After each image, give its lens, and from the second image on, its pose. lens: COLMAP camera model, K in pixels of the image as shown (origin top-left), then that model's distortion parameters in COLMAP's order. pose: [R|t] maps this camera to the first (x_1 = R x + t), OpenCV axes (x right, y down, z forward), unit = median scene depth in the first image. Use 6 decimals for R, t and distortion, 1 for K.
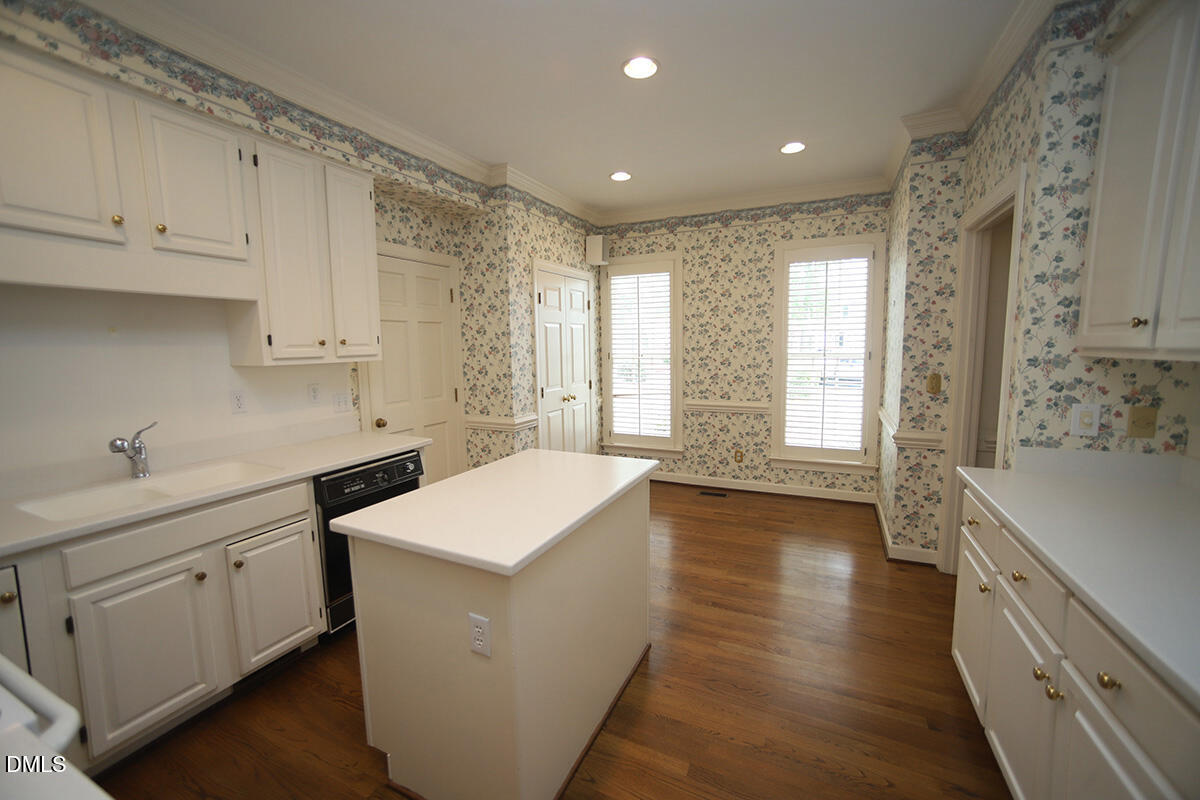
lens RADIAL K [[477.6, 0, 600.0], [0, 477.6, 400.0], [0, 0, 1]] dist [-0.068129, 0.032468]
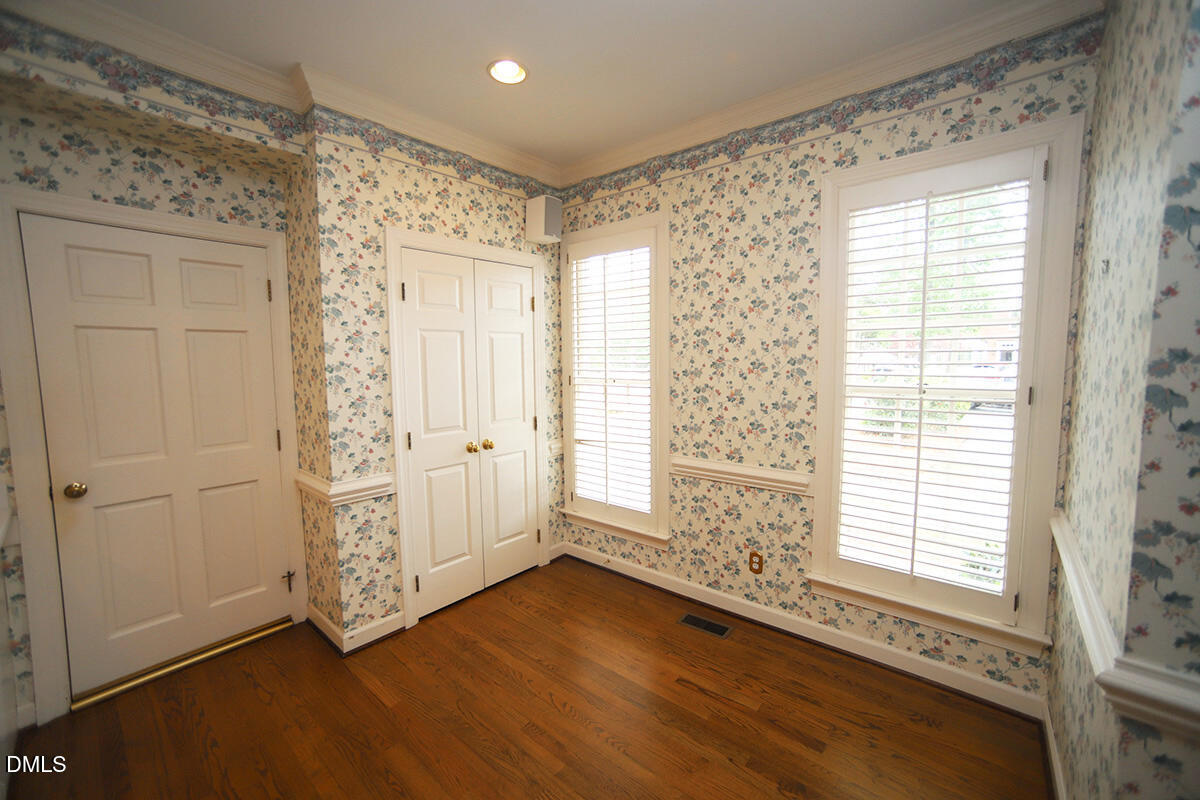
lens RADIAL K [[477.6, 0, 600.0], [0, 477.6, 400.0], [0, 0, 1]] dist [-0.068129, 0.032468]
pose [[0.967618, 0.028998, -0.250750, 0.254731], [-0.035343, 0.999158, -0.020837, -0.059266], [0.249934, 0.029025, 0.967828, 0.414388]]
